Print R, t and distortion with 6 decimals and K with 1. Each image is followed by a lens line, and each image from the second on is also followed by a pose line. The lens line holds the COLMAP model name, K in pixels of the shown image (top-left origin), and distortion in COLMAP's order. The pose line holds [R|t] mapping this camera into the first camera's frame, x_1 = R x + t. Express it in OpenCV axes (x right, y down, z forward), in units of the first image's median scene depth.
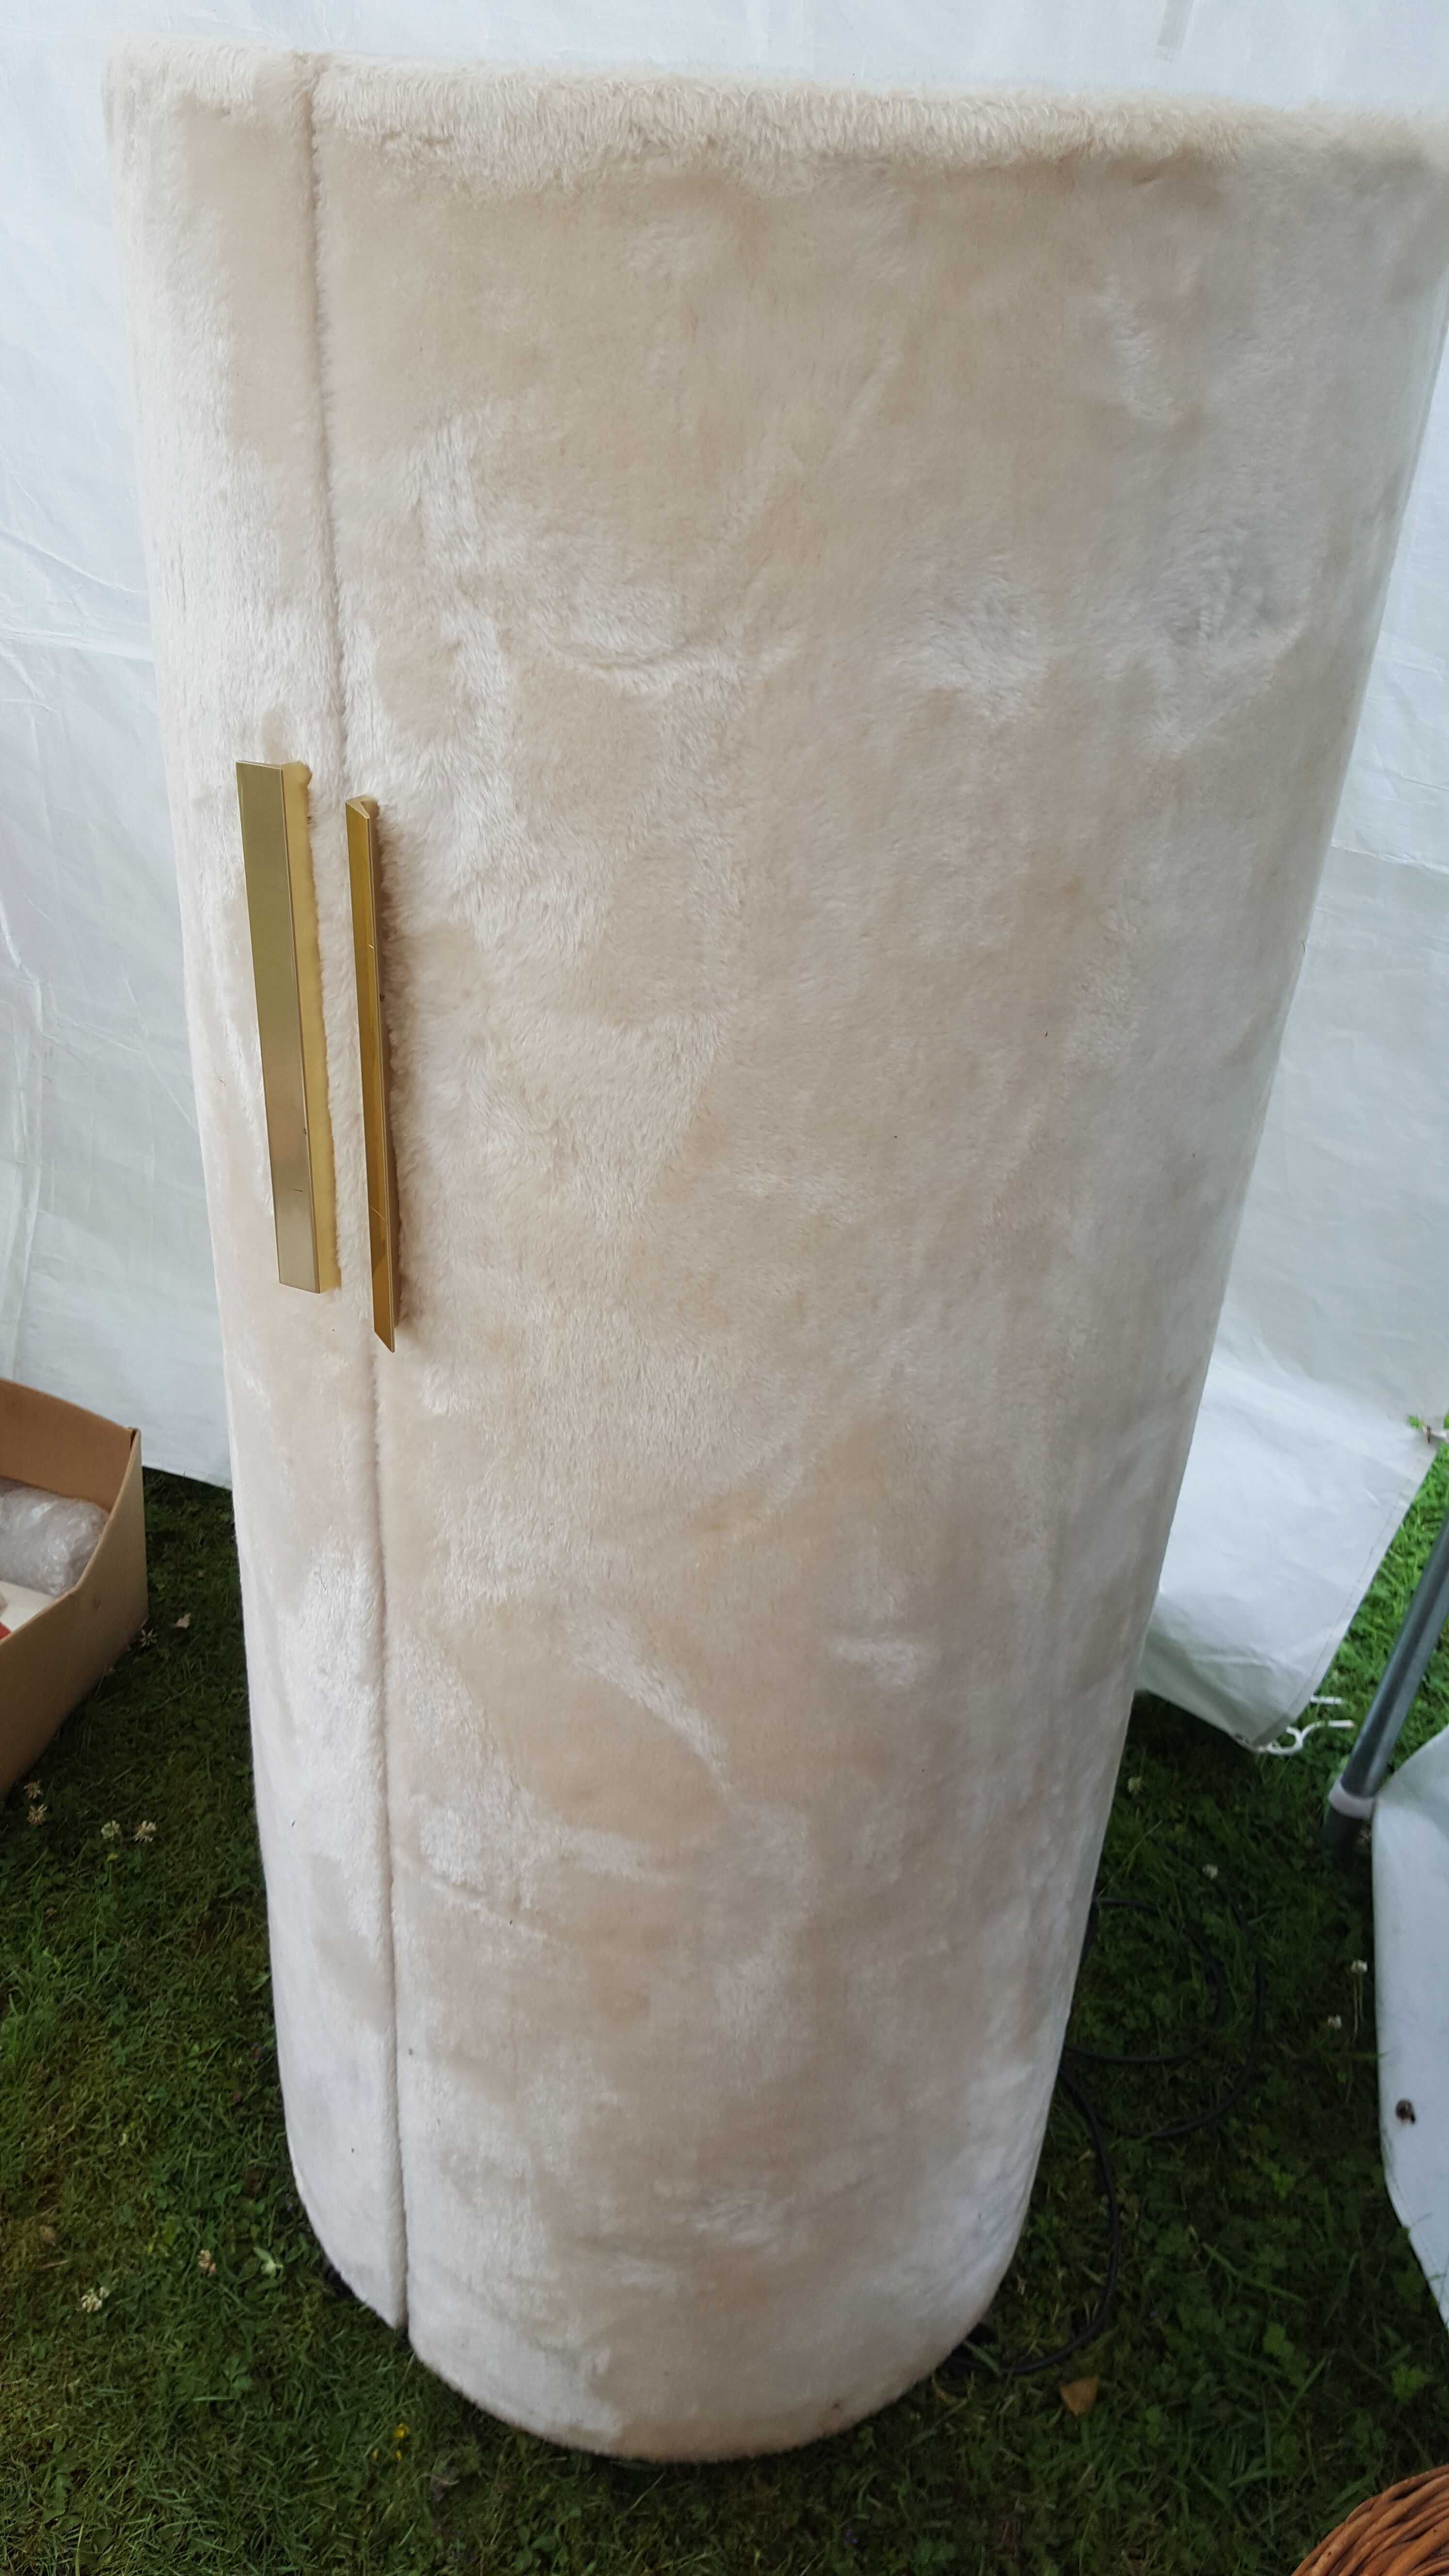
lens RADIAL K [[1856.6, 0, 724.5], [0, 1856.6, 1288.0], [0, 0, 1]] dist [0.046804, -0.071495]
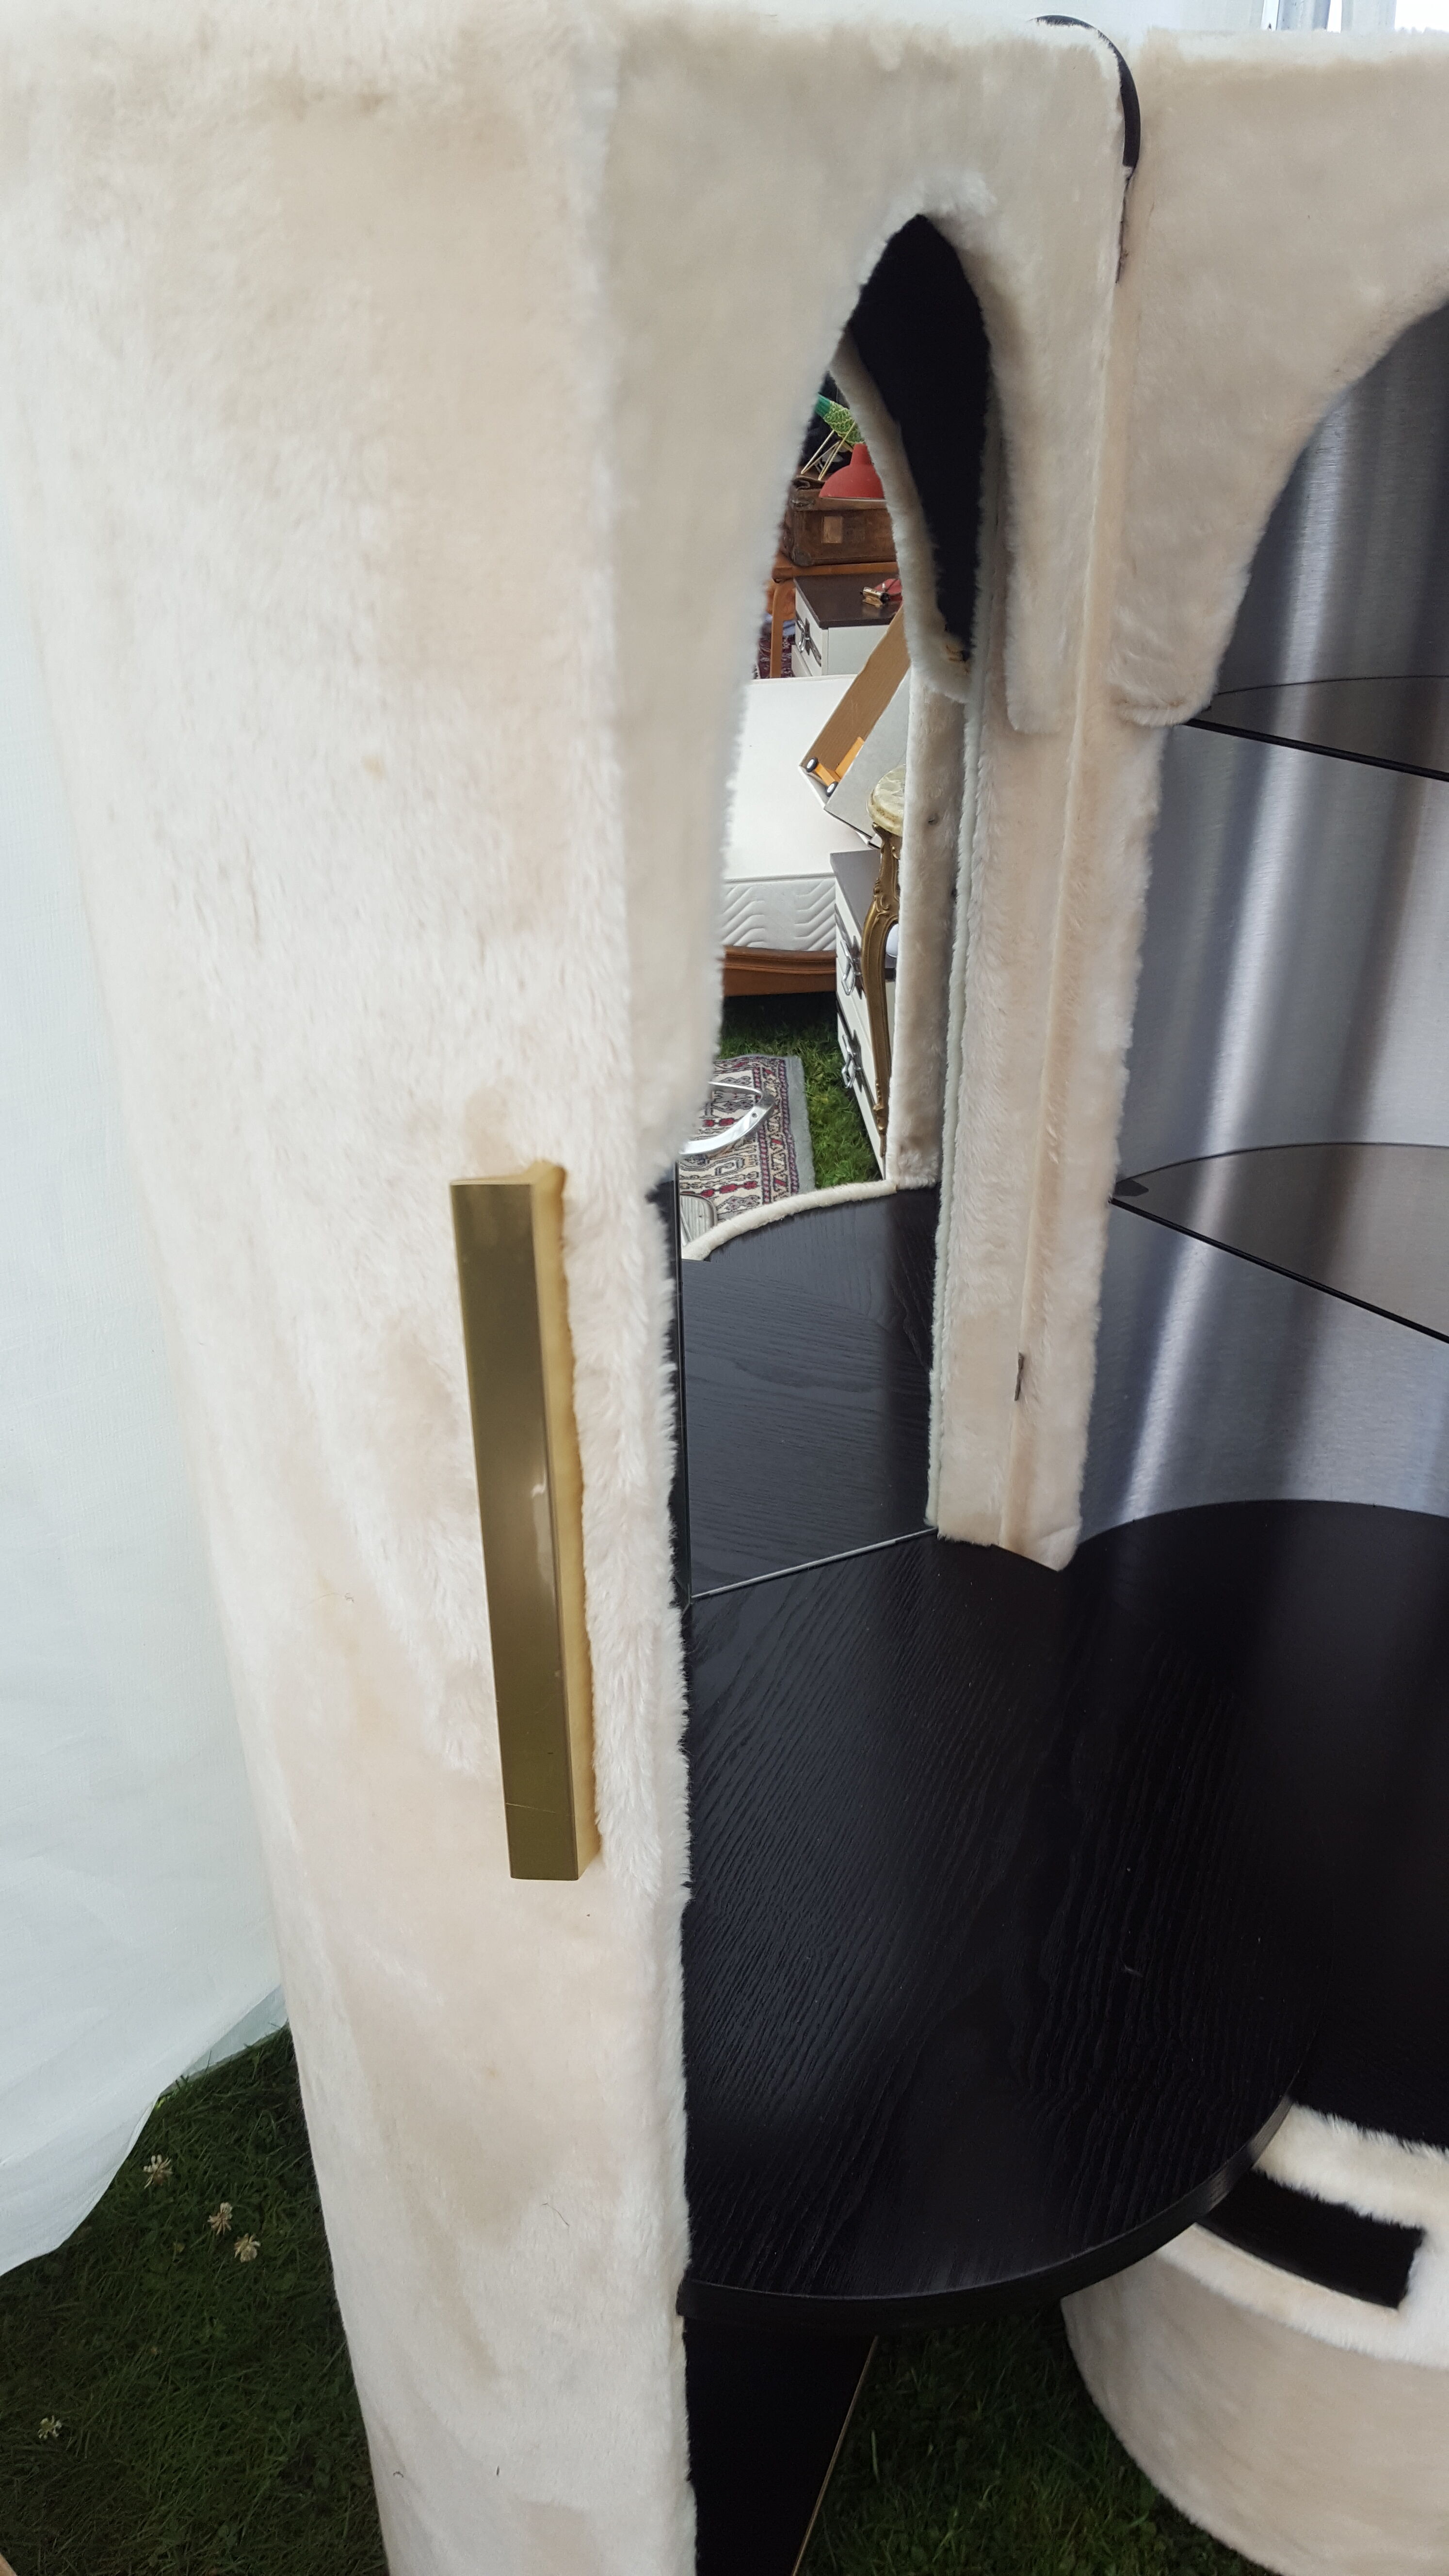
lens RADIAL K [[1784.7, 0, 724.5], [0, 1784.7, 1288.0], [0, 0, 1]] dist [0.086625, -0.121815]
pose [[0.944657, -0.216720, 0.246282, -0.325525], [0.217908, 0.975704, 0.022765, -0.239578], [-0.245232, 0.032162, 0.968931, 0.405076]]
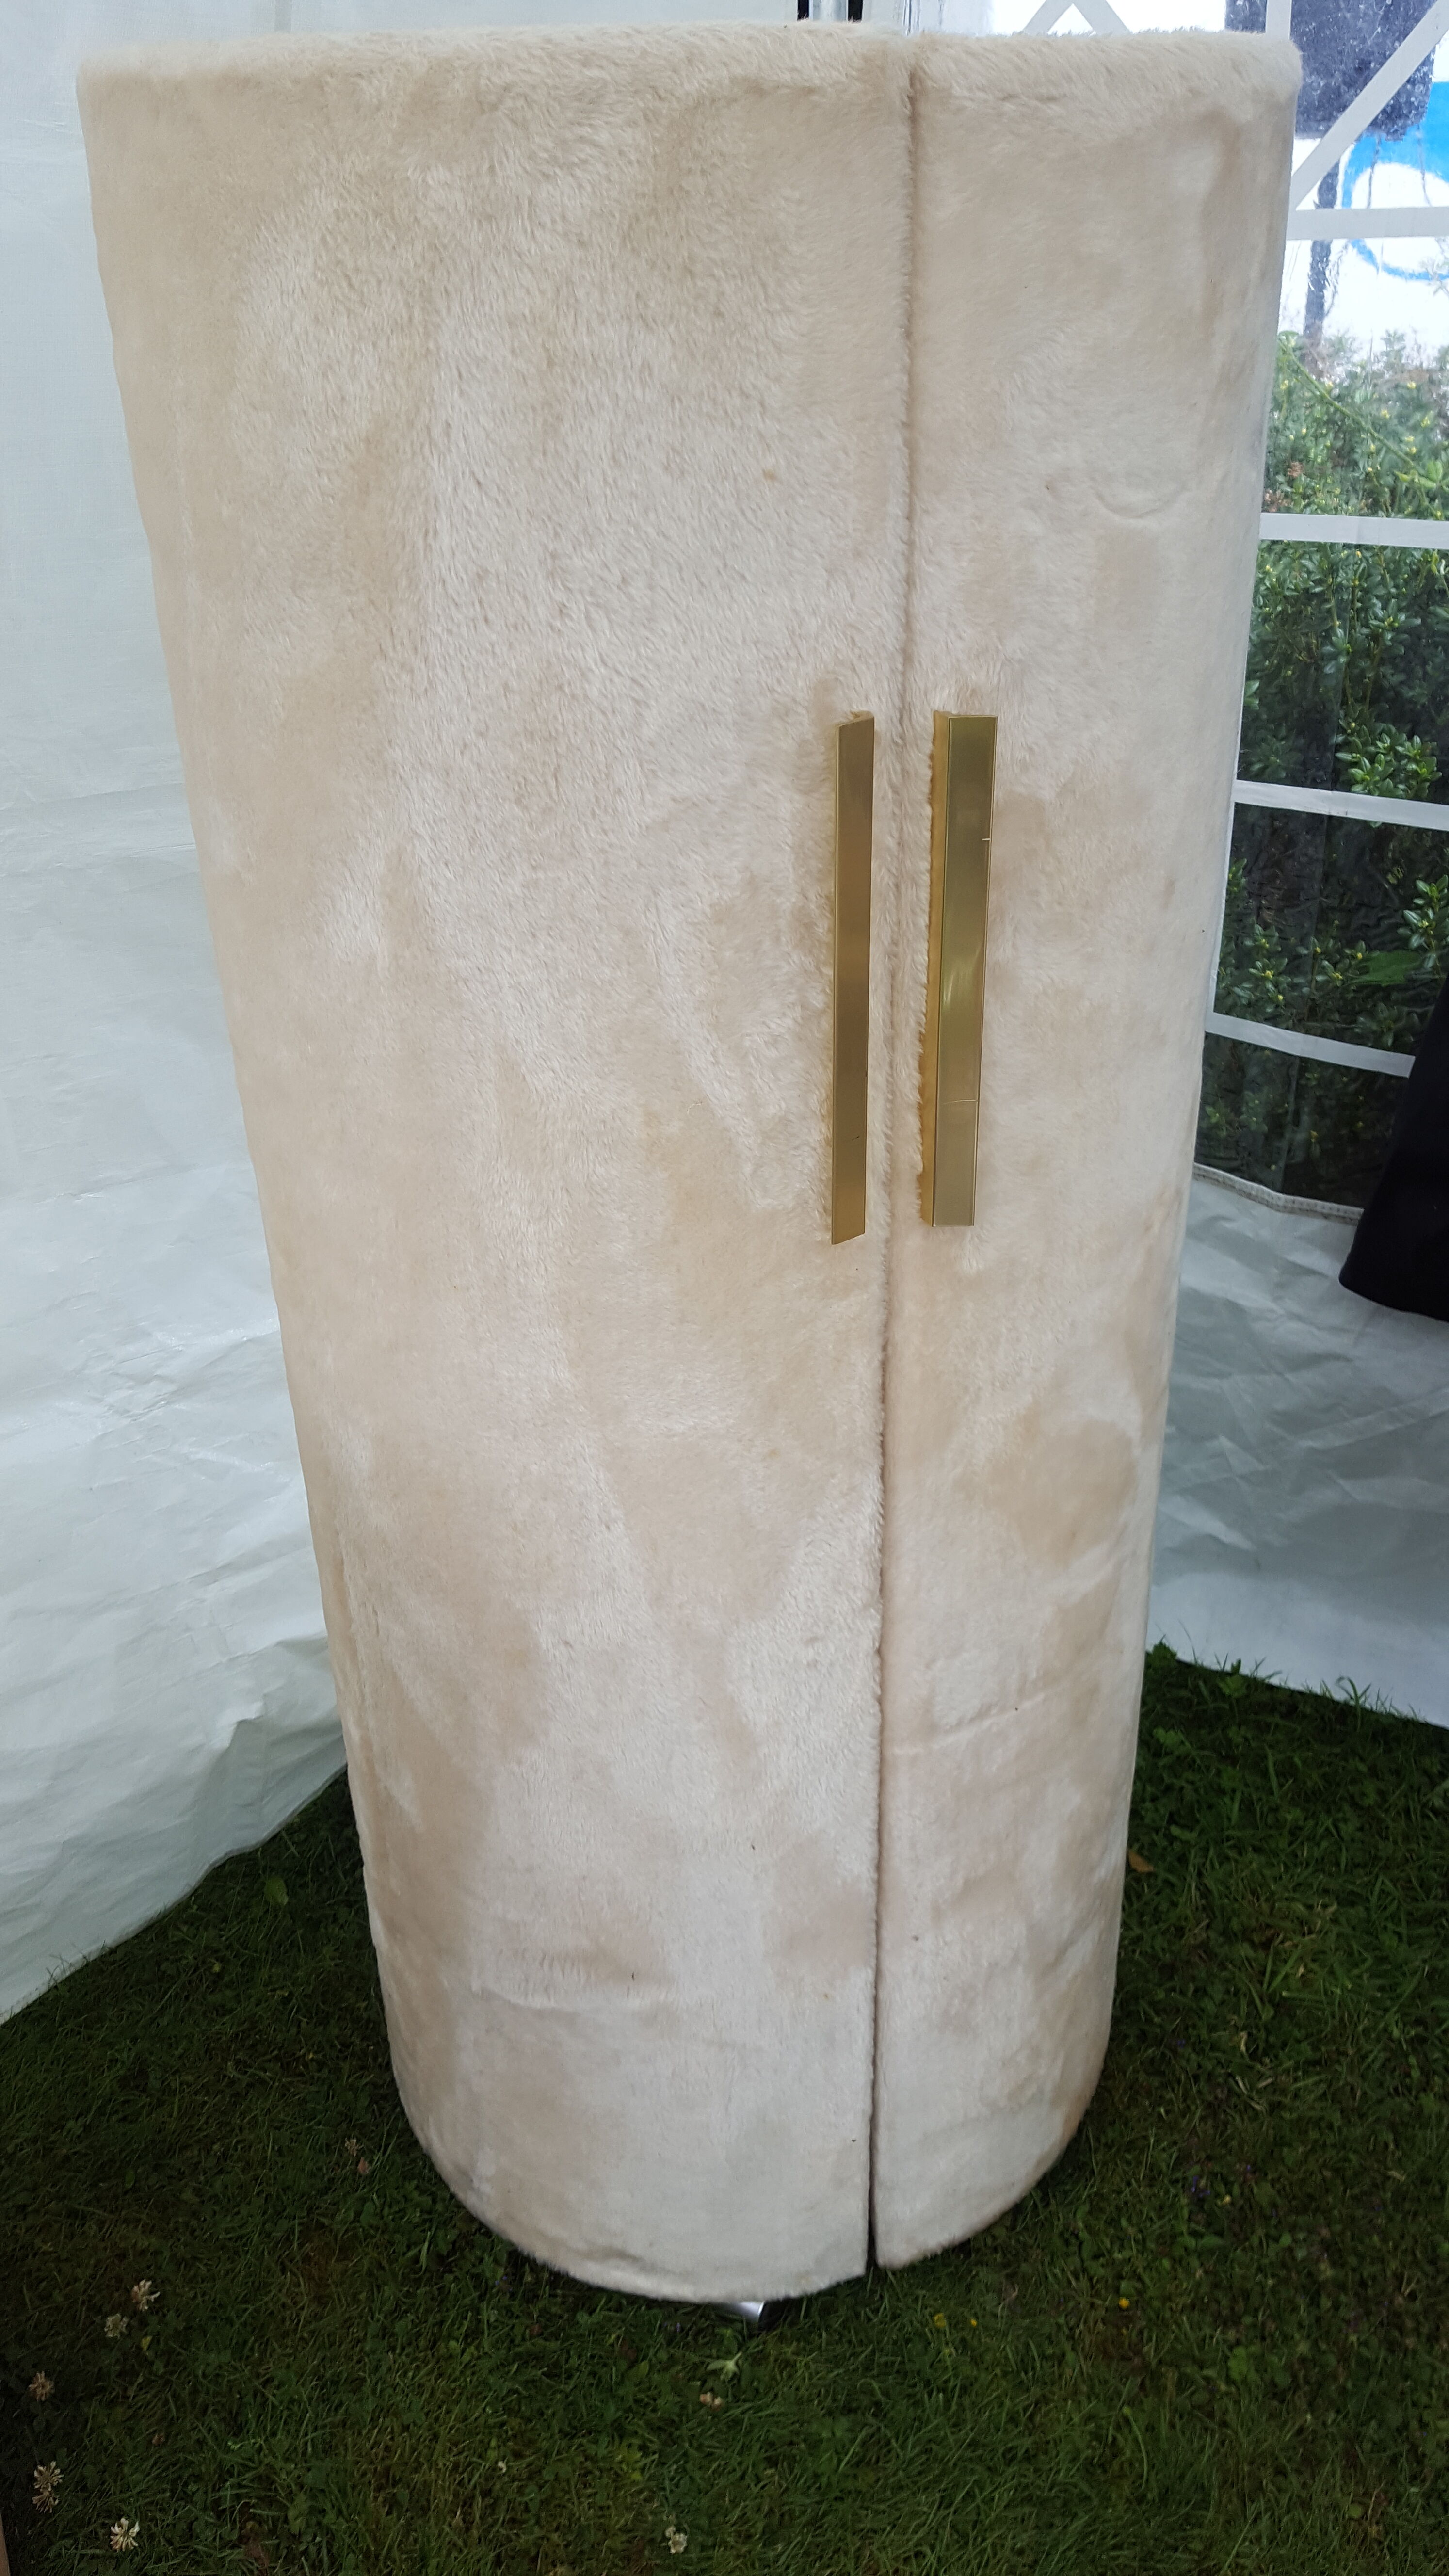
lens RADIAL K [[1784.7, 0, 724.5], [0, 1784.7, 1288.0], [0, 0, 1]] dist [0.086625, -0.121815]
pose [[0.544898, -0.484475, 0.684376, -1.130610], [0.498153, 0.843578, 0.200548, -0.246859], [-0.674485, 0.231646, 0.701007, 0.404852]]
